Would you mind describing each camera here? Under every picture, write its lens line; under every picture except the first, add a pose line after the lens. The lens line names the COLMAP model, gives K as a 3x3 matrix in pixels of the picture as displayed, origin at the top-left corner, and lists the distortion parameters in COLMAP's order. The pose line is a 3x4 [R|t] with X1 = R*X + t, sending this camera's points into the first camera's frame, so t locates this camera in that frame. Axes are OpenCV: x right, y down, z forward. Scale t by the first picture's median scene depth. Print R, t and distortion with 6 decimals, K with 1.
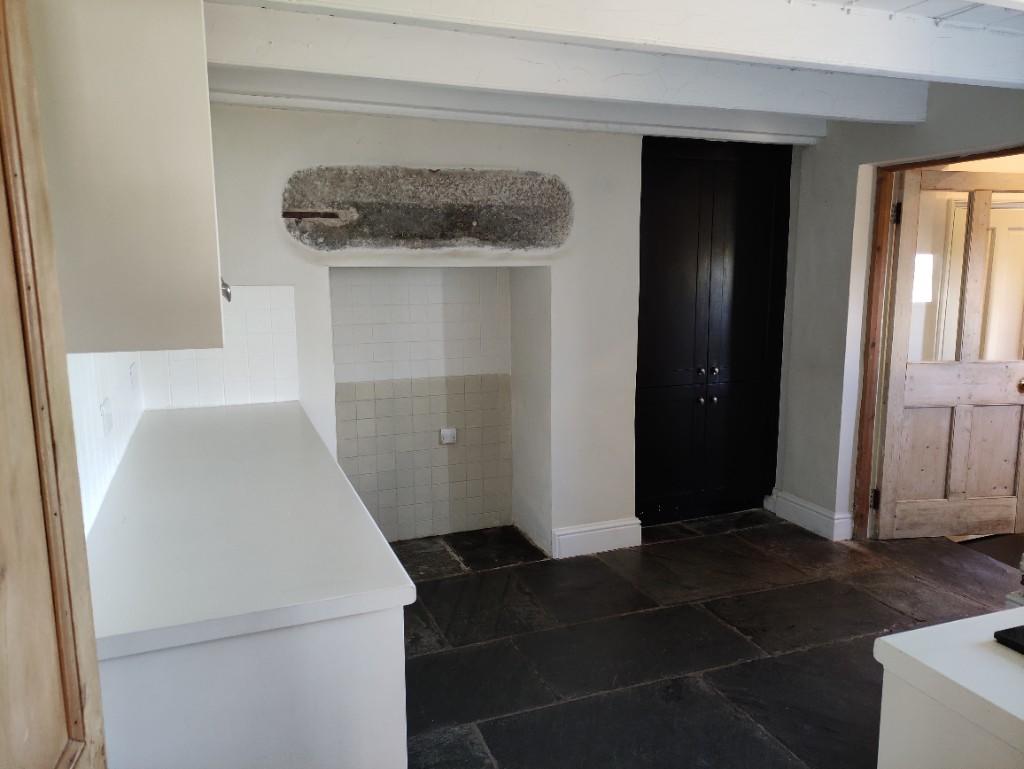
lens RADIAL K [[754.0, 0, 512.0], [0, 754.0, 384.5], [0, 0, 1]] dist [0.062009, -0.053122]
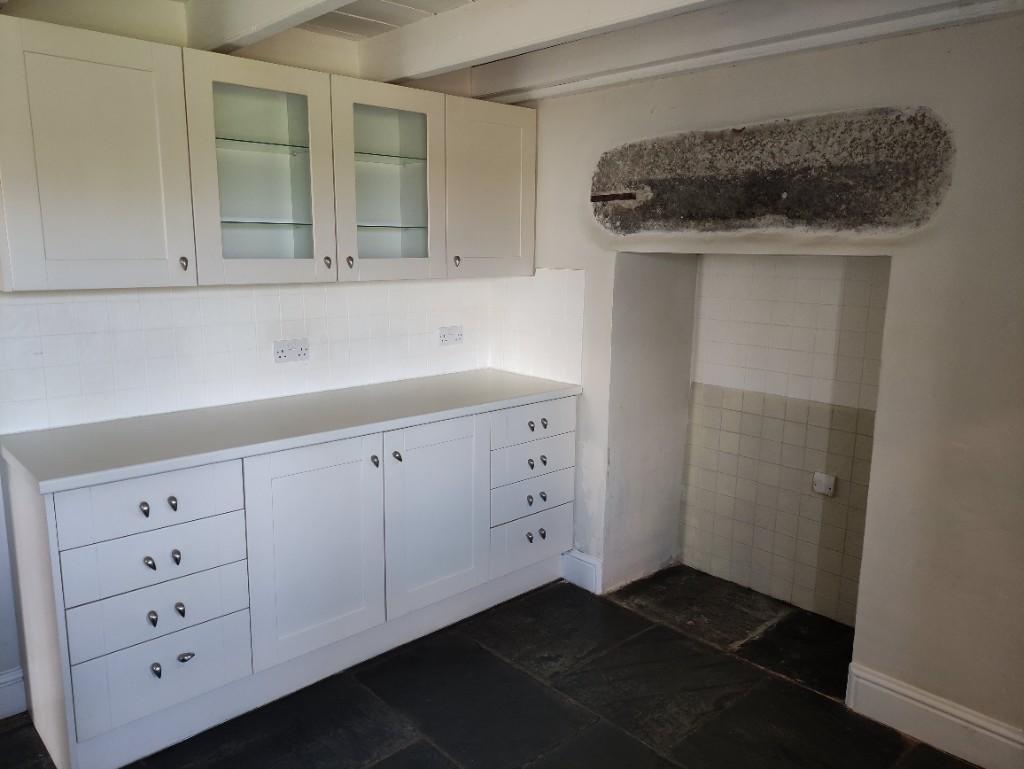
lens RADIAL K [[754.0, 0, 512.0], [0, 754.0, 384.5], [0, 0, 1]] dist [0.062009, -0.053122]
pose [[0.361377, 0.177447, -0.915379, 0.574350], [-0.163139, 0.978614, 0.125300, -0.086732], [0.918037, 0.104053, 0.382597, 0.514324]]
